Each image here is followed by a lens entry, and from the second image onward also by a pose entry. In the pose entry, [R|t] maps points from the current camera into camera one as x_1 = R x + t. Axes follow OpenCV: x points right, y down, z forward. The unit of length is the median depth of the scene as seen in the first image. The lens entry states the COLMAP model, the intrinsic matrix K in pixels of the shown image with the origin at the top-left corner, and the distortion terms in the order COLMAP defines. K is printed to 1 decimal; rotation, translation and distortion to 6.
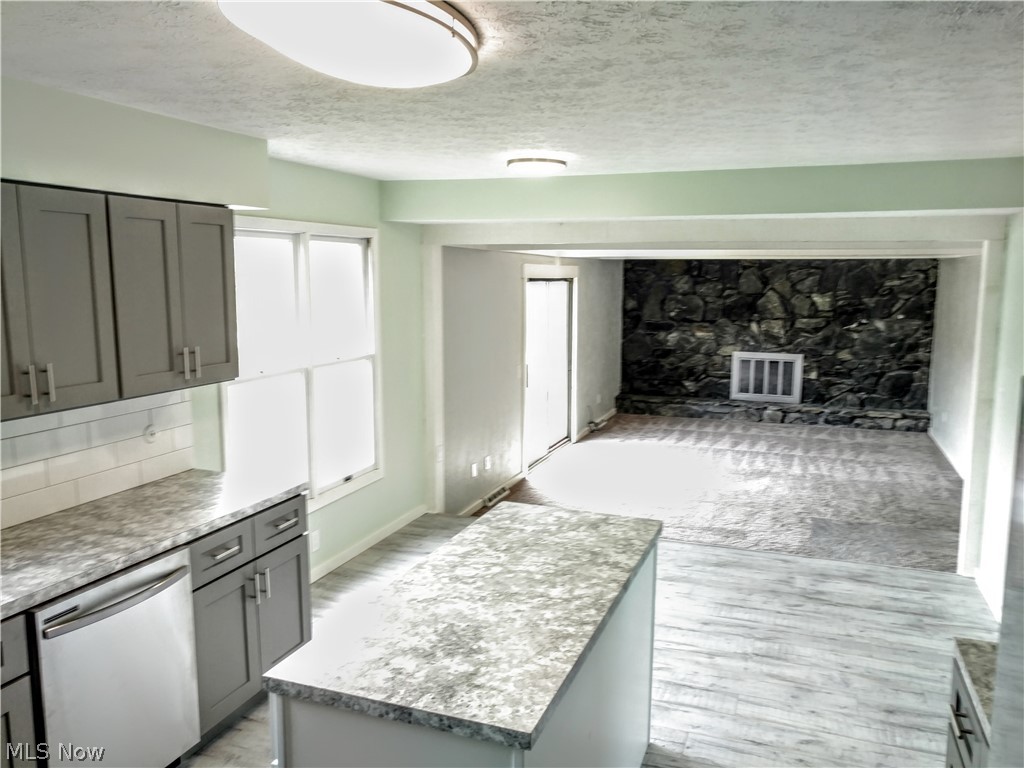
lens RADIAL K [[806.3, 0, 517.5], [0, 806.3, 390.2], [0, 0, 1]] dist [0.014976, -0.012912]
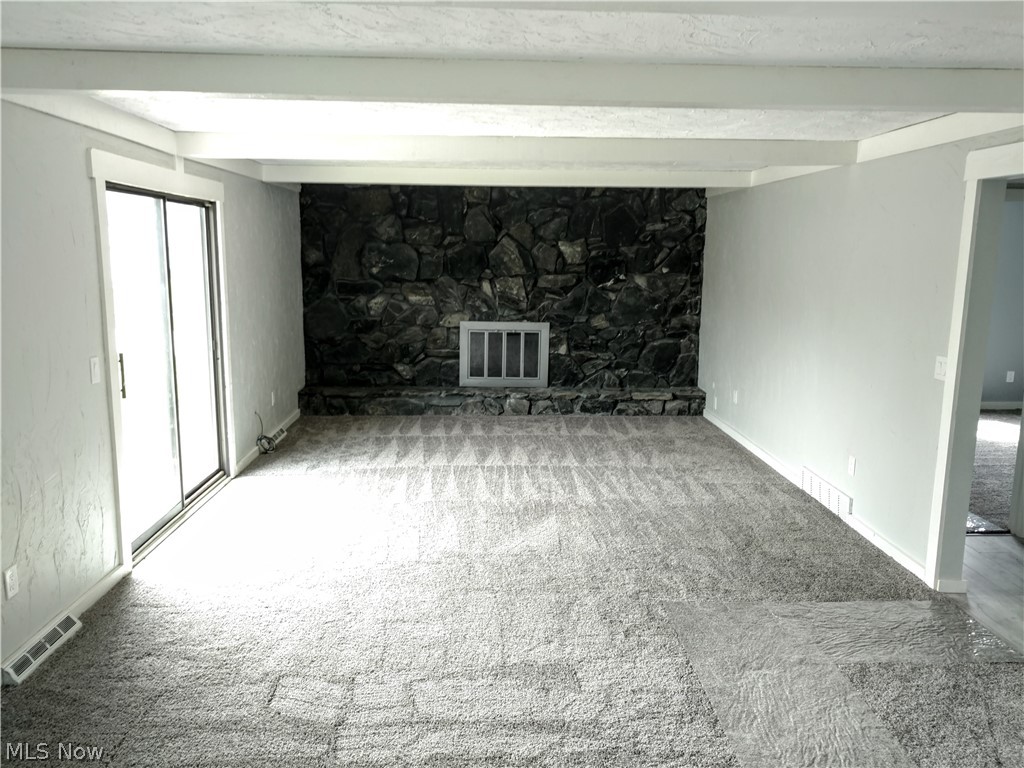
lens RADIAL K [[806.3, 0, 517.5], [0, 806.3, 390.2], [0, 0, 1]] dist [0.014976, -0.012912]
pose [[0.925659, -0.060897, 0.373426, 0.039335], [0.049364, 0.997964, 0.040379, -0.012833], [-0.375125, -0.018943, 0.926781, 0.310030]]
